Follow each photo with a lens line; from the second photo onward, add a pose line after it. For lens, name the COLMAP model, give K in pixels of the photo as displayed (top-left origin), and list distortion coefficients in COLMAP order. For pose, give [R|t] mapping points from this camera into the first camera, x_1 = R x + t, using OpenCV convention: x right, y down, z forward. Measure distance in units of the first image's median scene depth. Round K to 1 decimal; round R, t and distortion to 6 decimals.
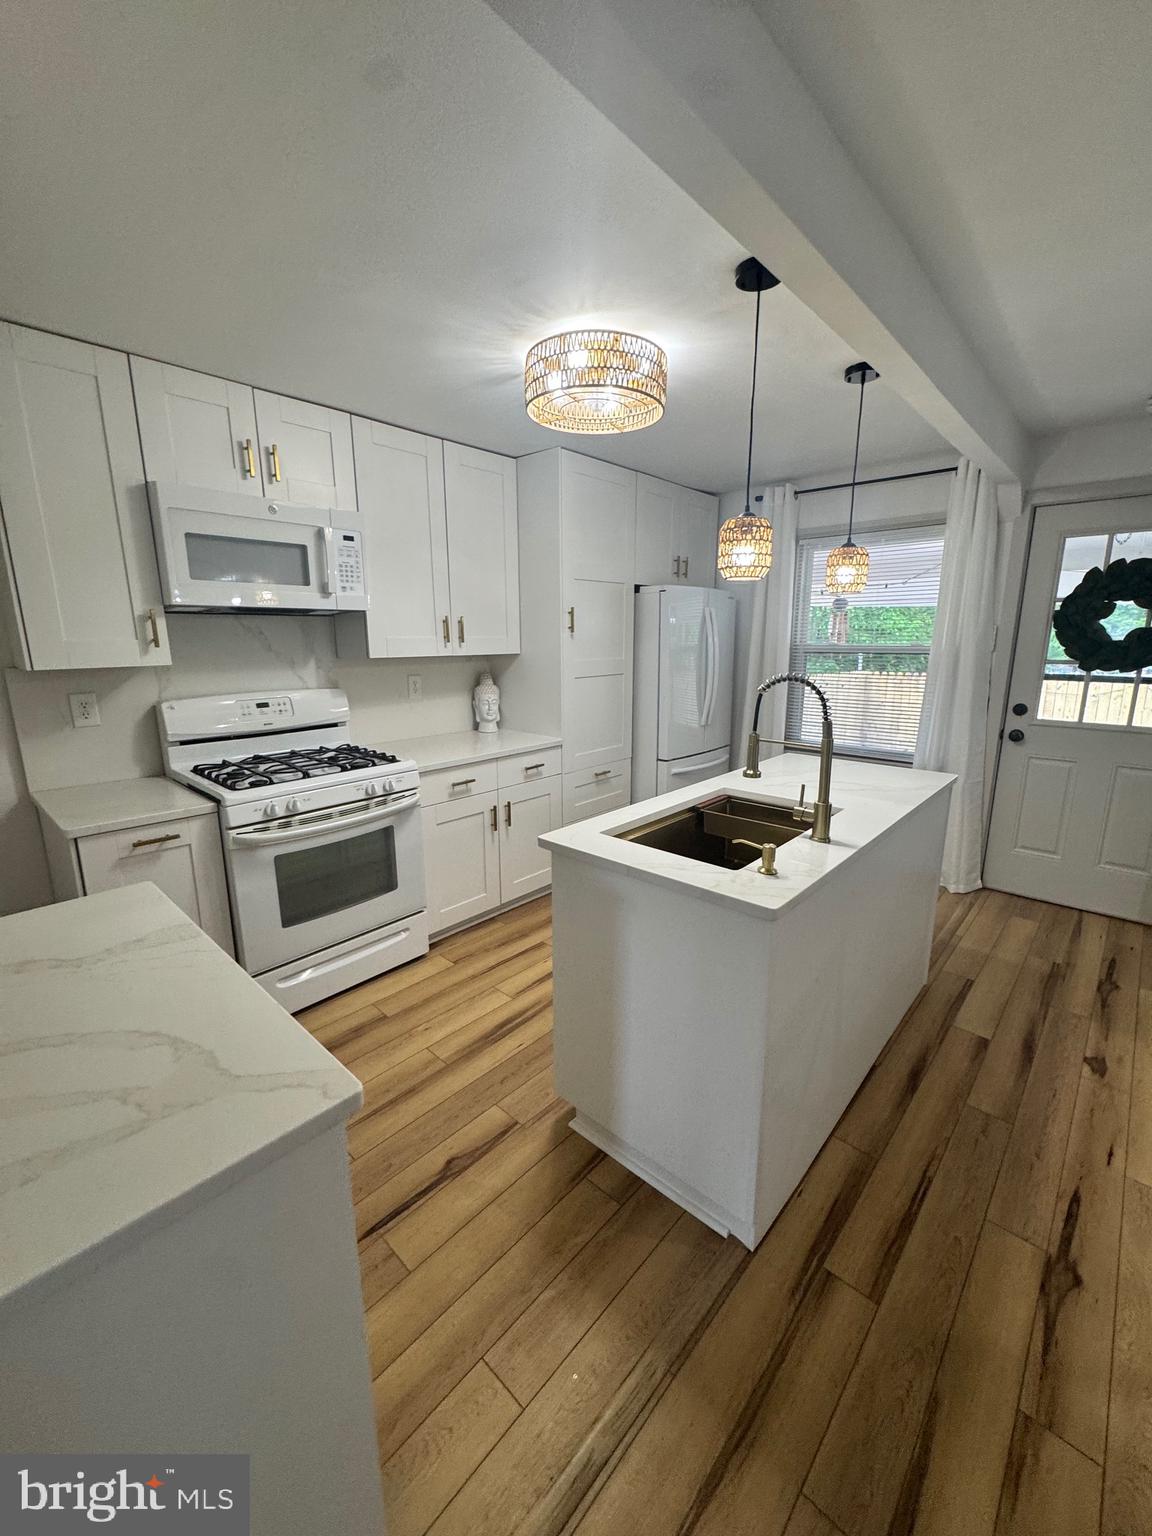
lens RADIAL K [[614.5, 0, 577.2], [0, 614.5, 766.9], [0, 0, 1]] dist [0.000832, -0.000278]
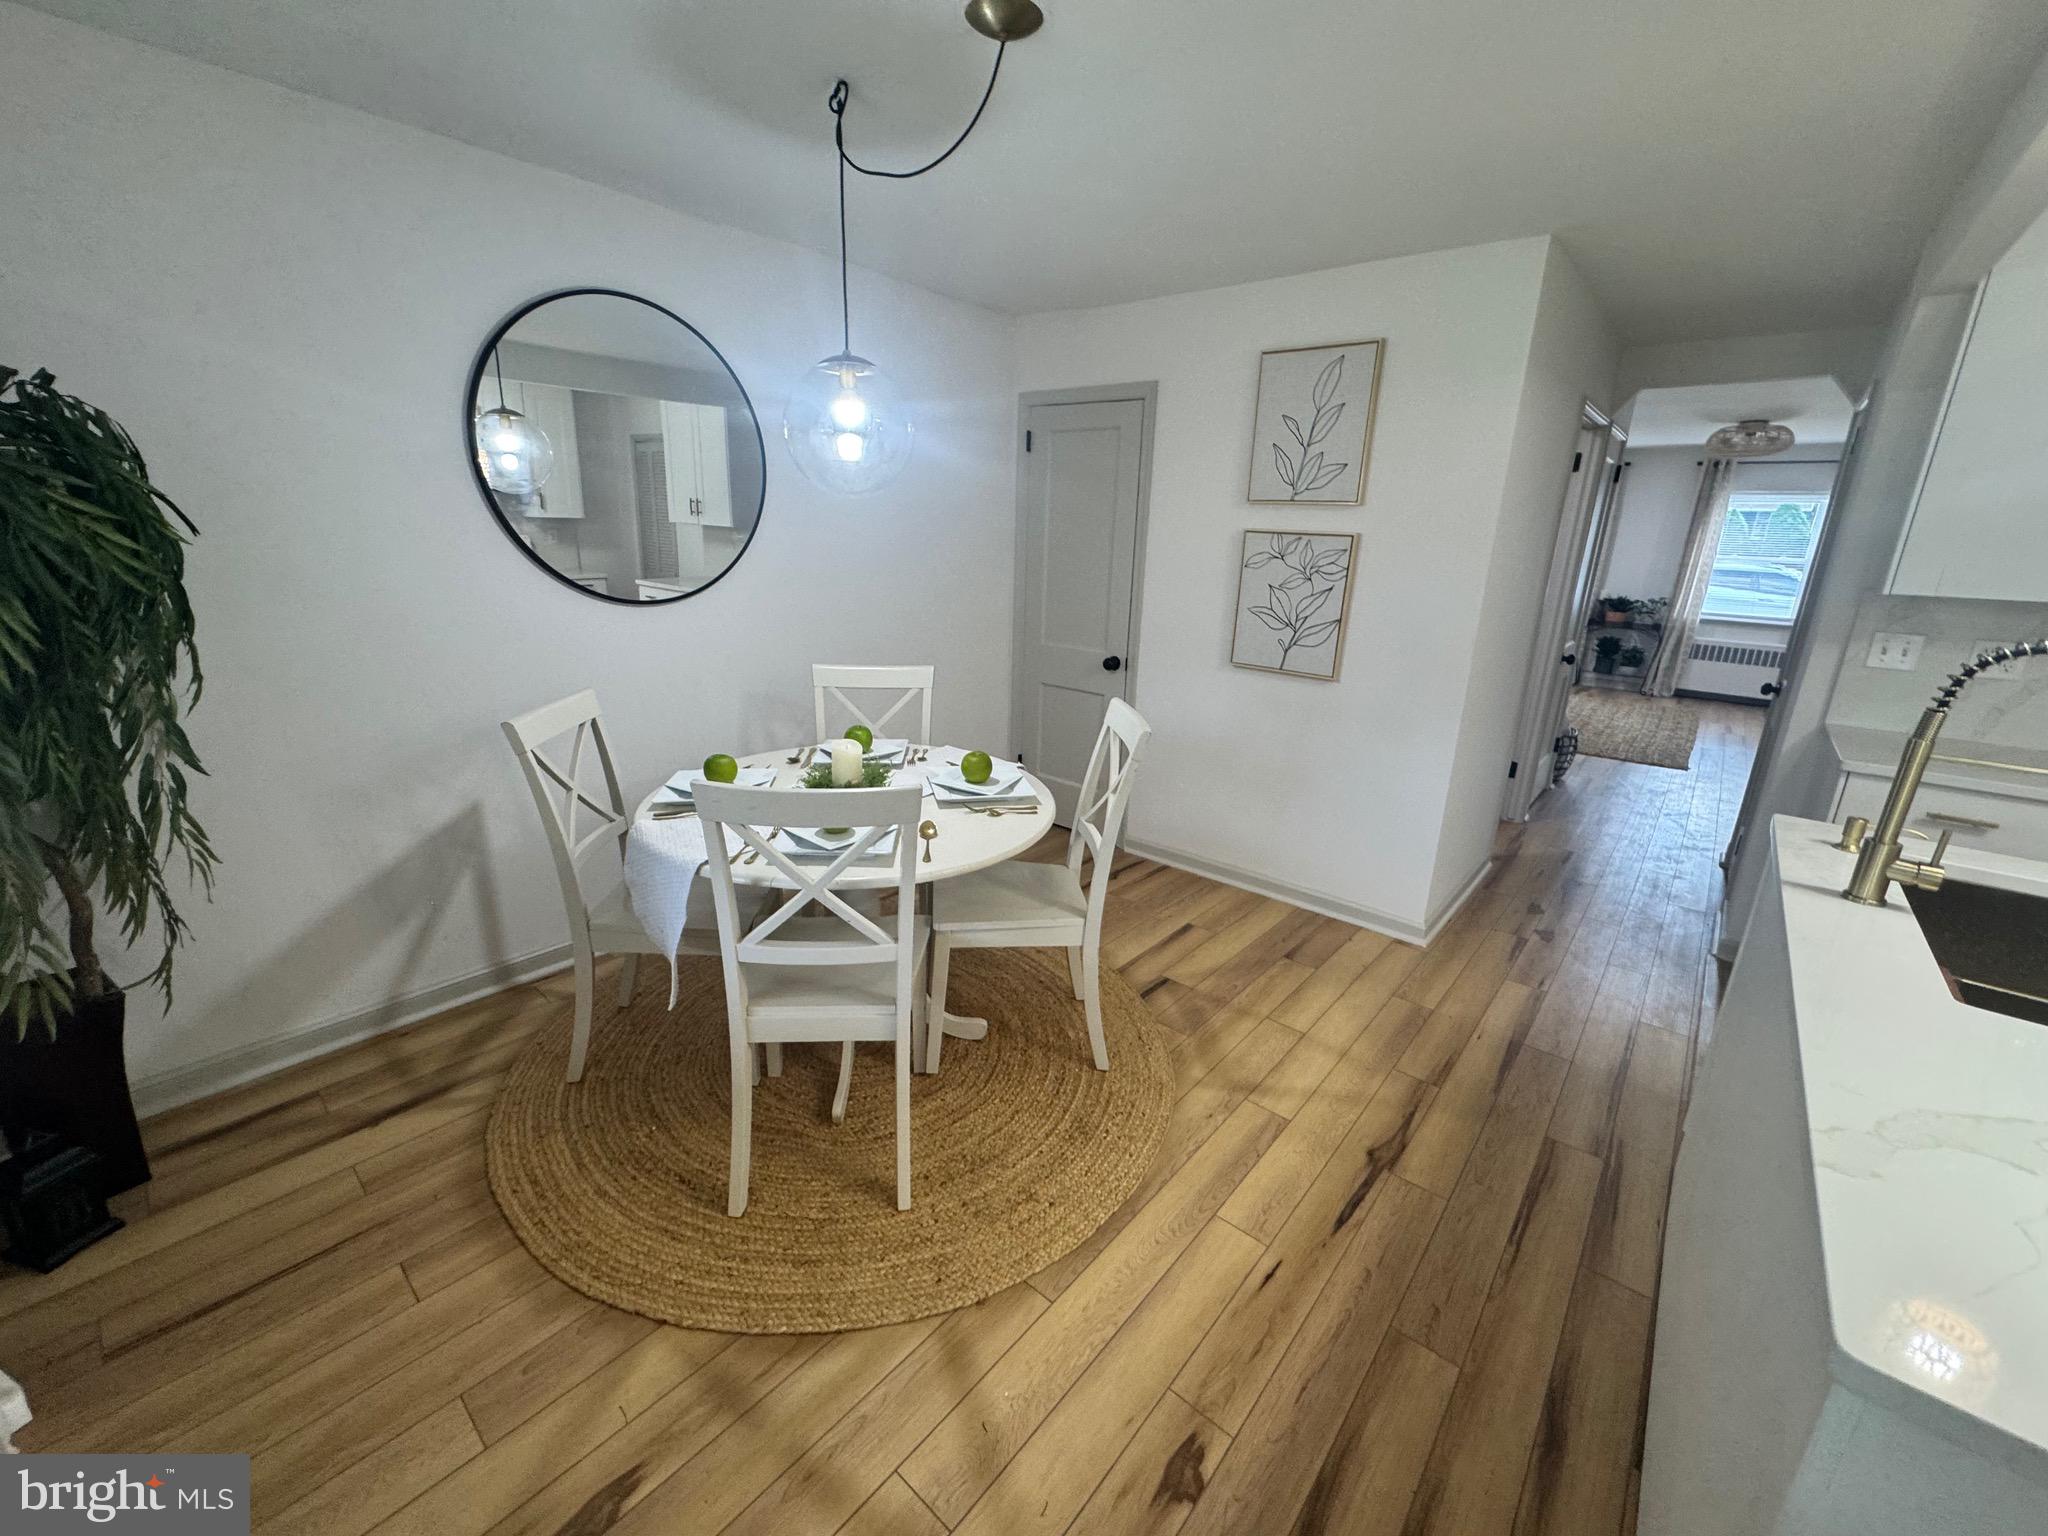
lens RADIAL K [[819.3, 0, 1023.9], [0, 819.3, 770.7], [0, 0, 1]] dist [0.000832, -0.000278]
pose [[-0.998948, -0.011641, -0.044352, 1.088514], [-0.031427, 0.878140, 0.477370, -0.306148], [0.033390, 0.478262, -0.877582, 1.400648]]
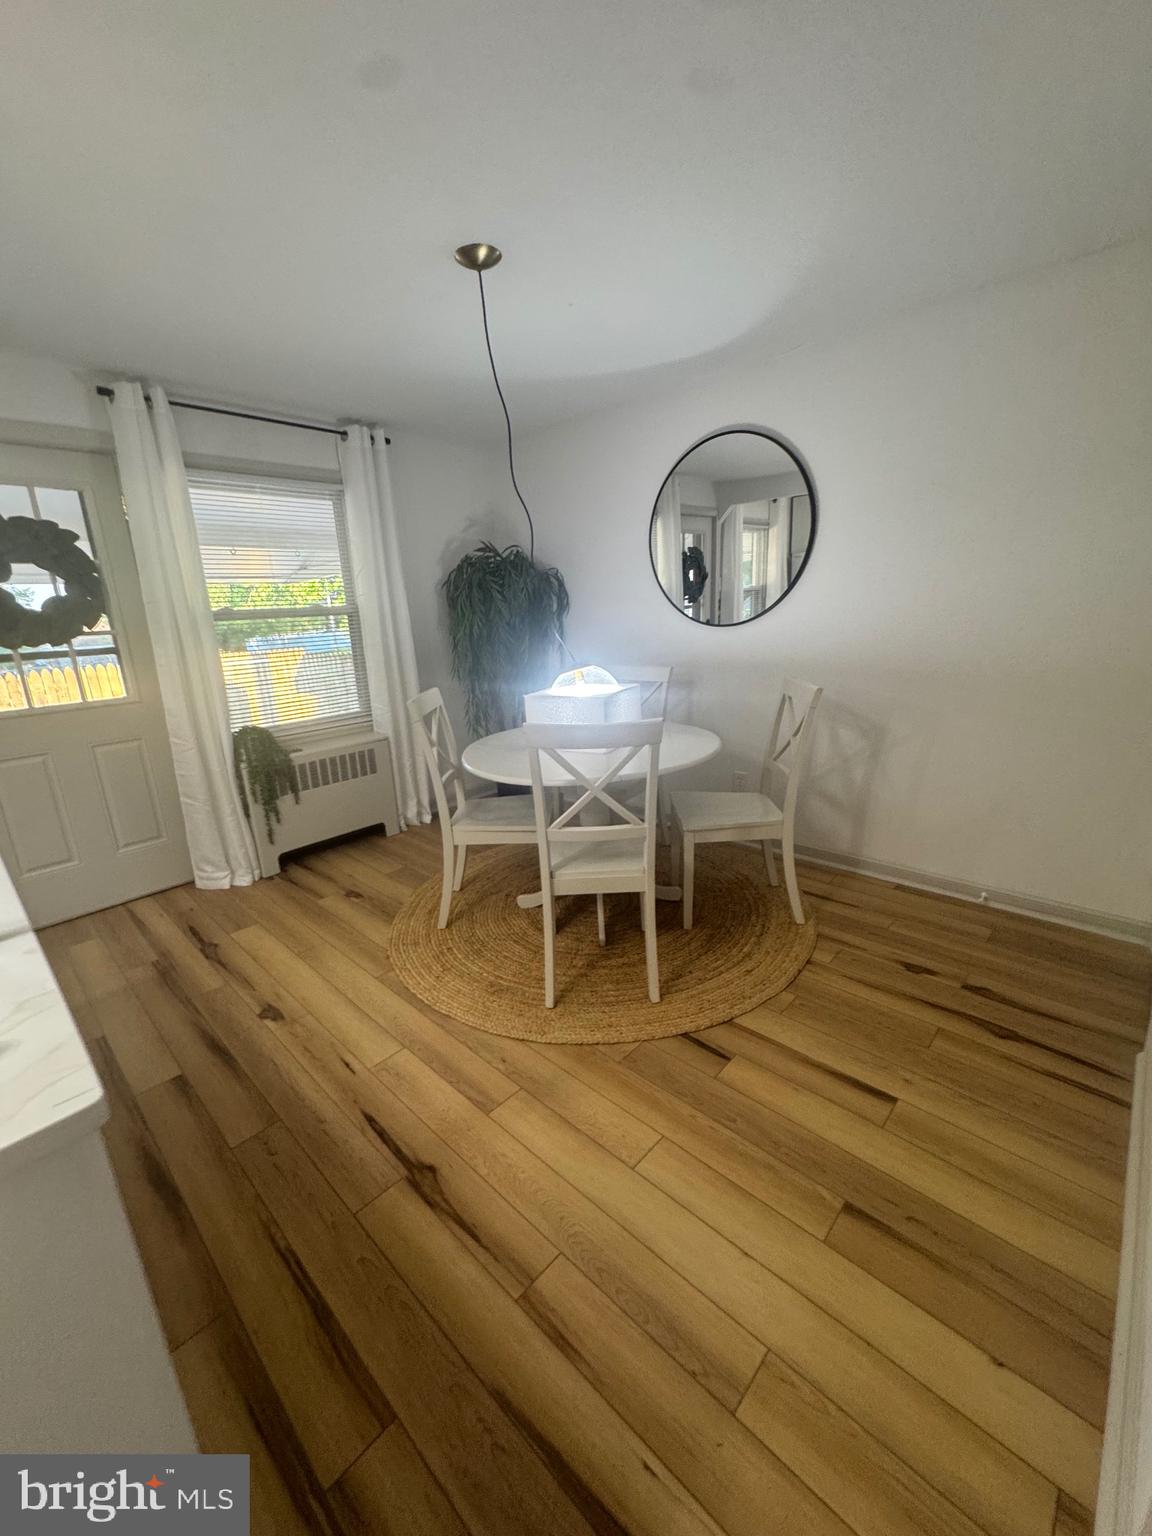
lens RADIAL K [[614.5, 0, 579.2], [0, 614.5, 765.4], [0, 0, 1]] dist [0.000832, -0.000278]
pose [[0.004383, -0.246448, 0.969146, -0.039195], [0.254376, 0.937550, 0.237263, -0.011773], [-0.967095, 0.245488, 0.066799, 0.368229]]
